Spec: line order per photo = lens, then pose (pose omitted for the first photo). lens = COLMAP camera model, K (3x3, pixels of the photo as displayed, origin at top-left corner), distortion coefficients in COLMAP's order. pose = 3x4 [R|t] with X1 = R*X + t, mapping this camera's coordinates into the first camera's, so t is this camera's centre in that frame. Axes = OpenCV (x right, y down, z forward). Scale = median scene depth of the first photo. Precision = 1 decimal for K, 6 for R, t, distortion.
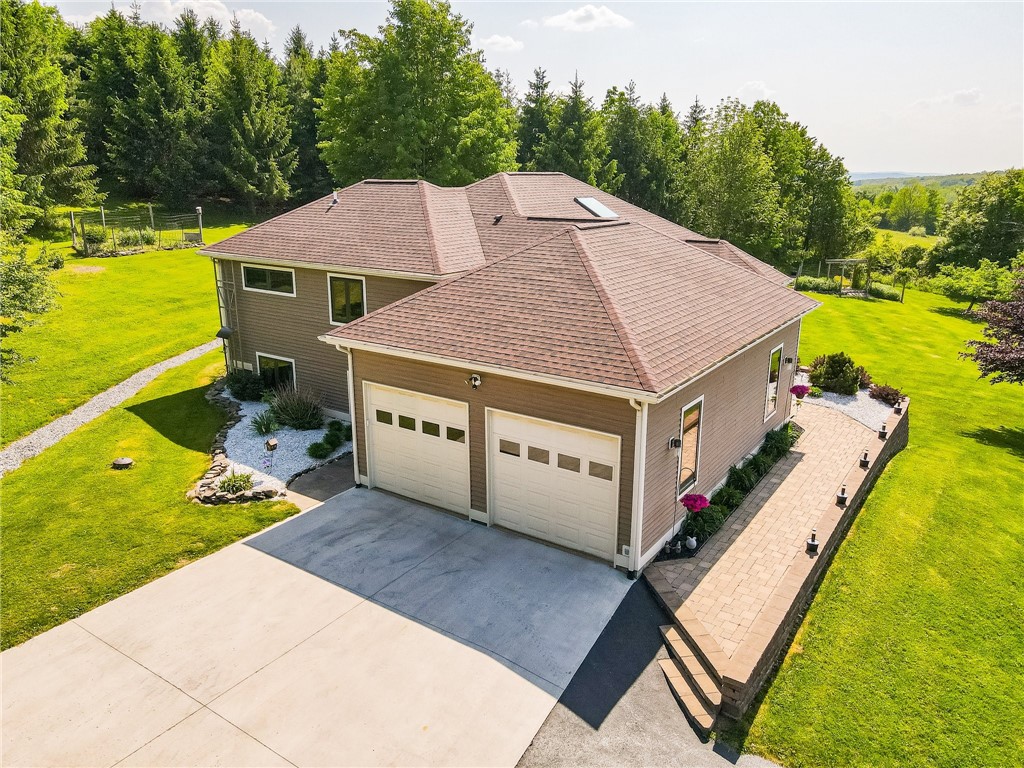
lens RADIAL K [[751.8, 0, 511.2], [0, 751.8, 383.6], [0, 0, 1]] dist [0.009705, 0.001905]
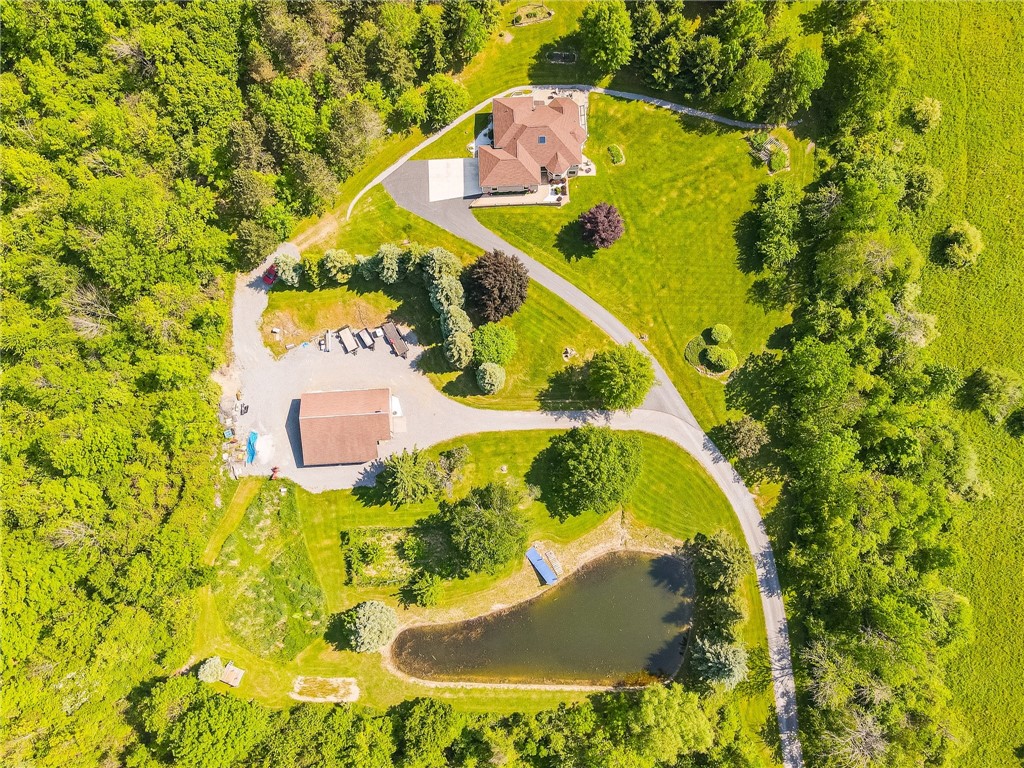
lens RADIAL K [[751.8, 0, 511.2], [0, 751.8, 381.7], [0, 0, 1]] dist [0.009705, 0.001905]
pose [[0.596361, 0.788030, -0.152848, 1.131481], [-0.210818, 0.337486, 0.917420, -2.380925], [0.774538, -0.514890, 0.367394, -1.065579]]
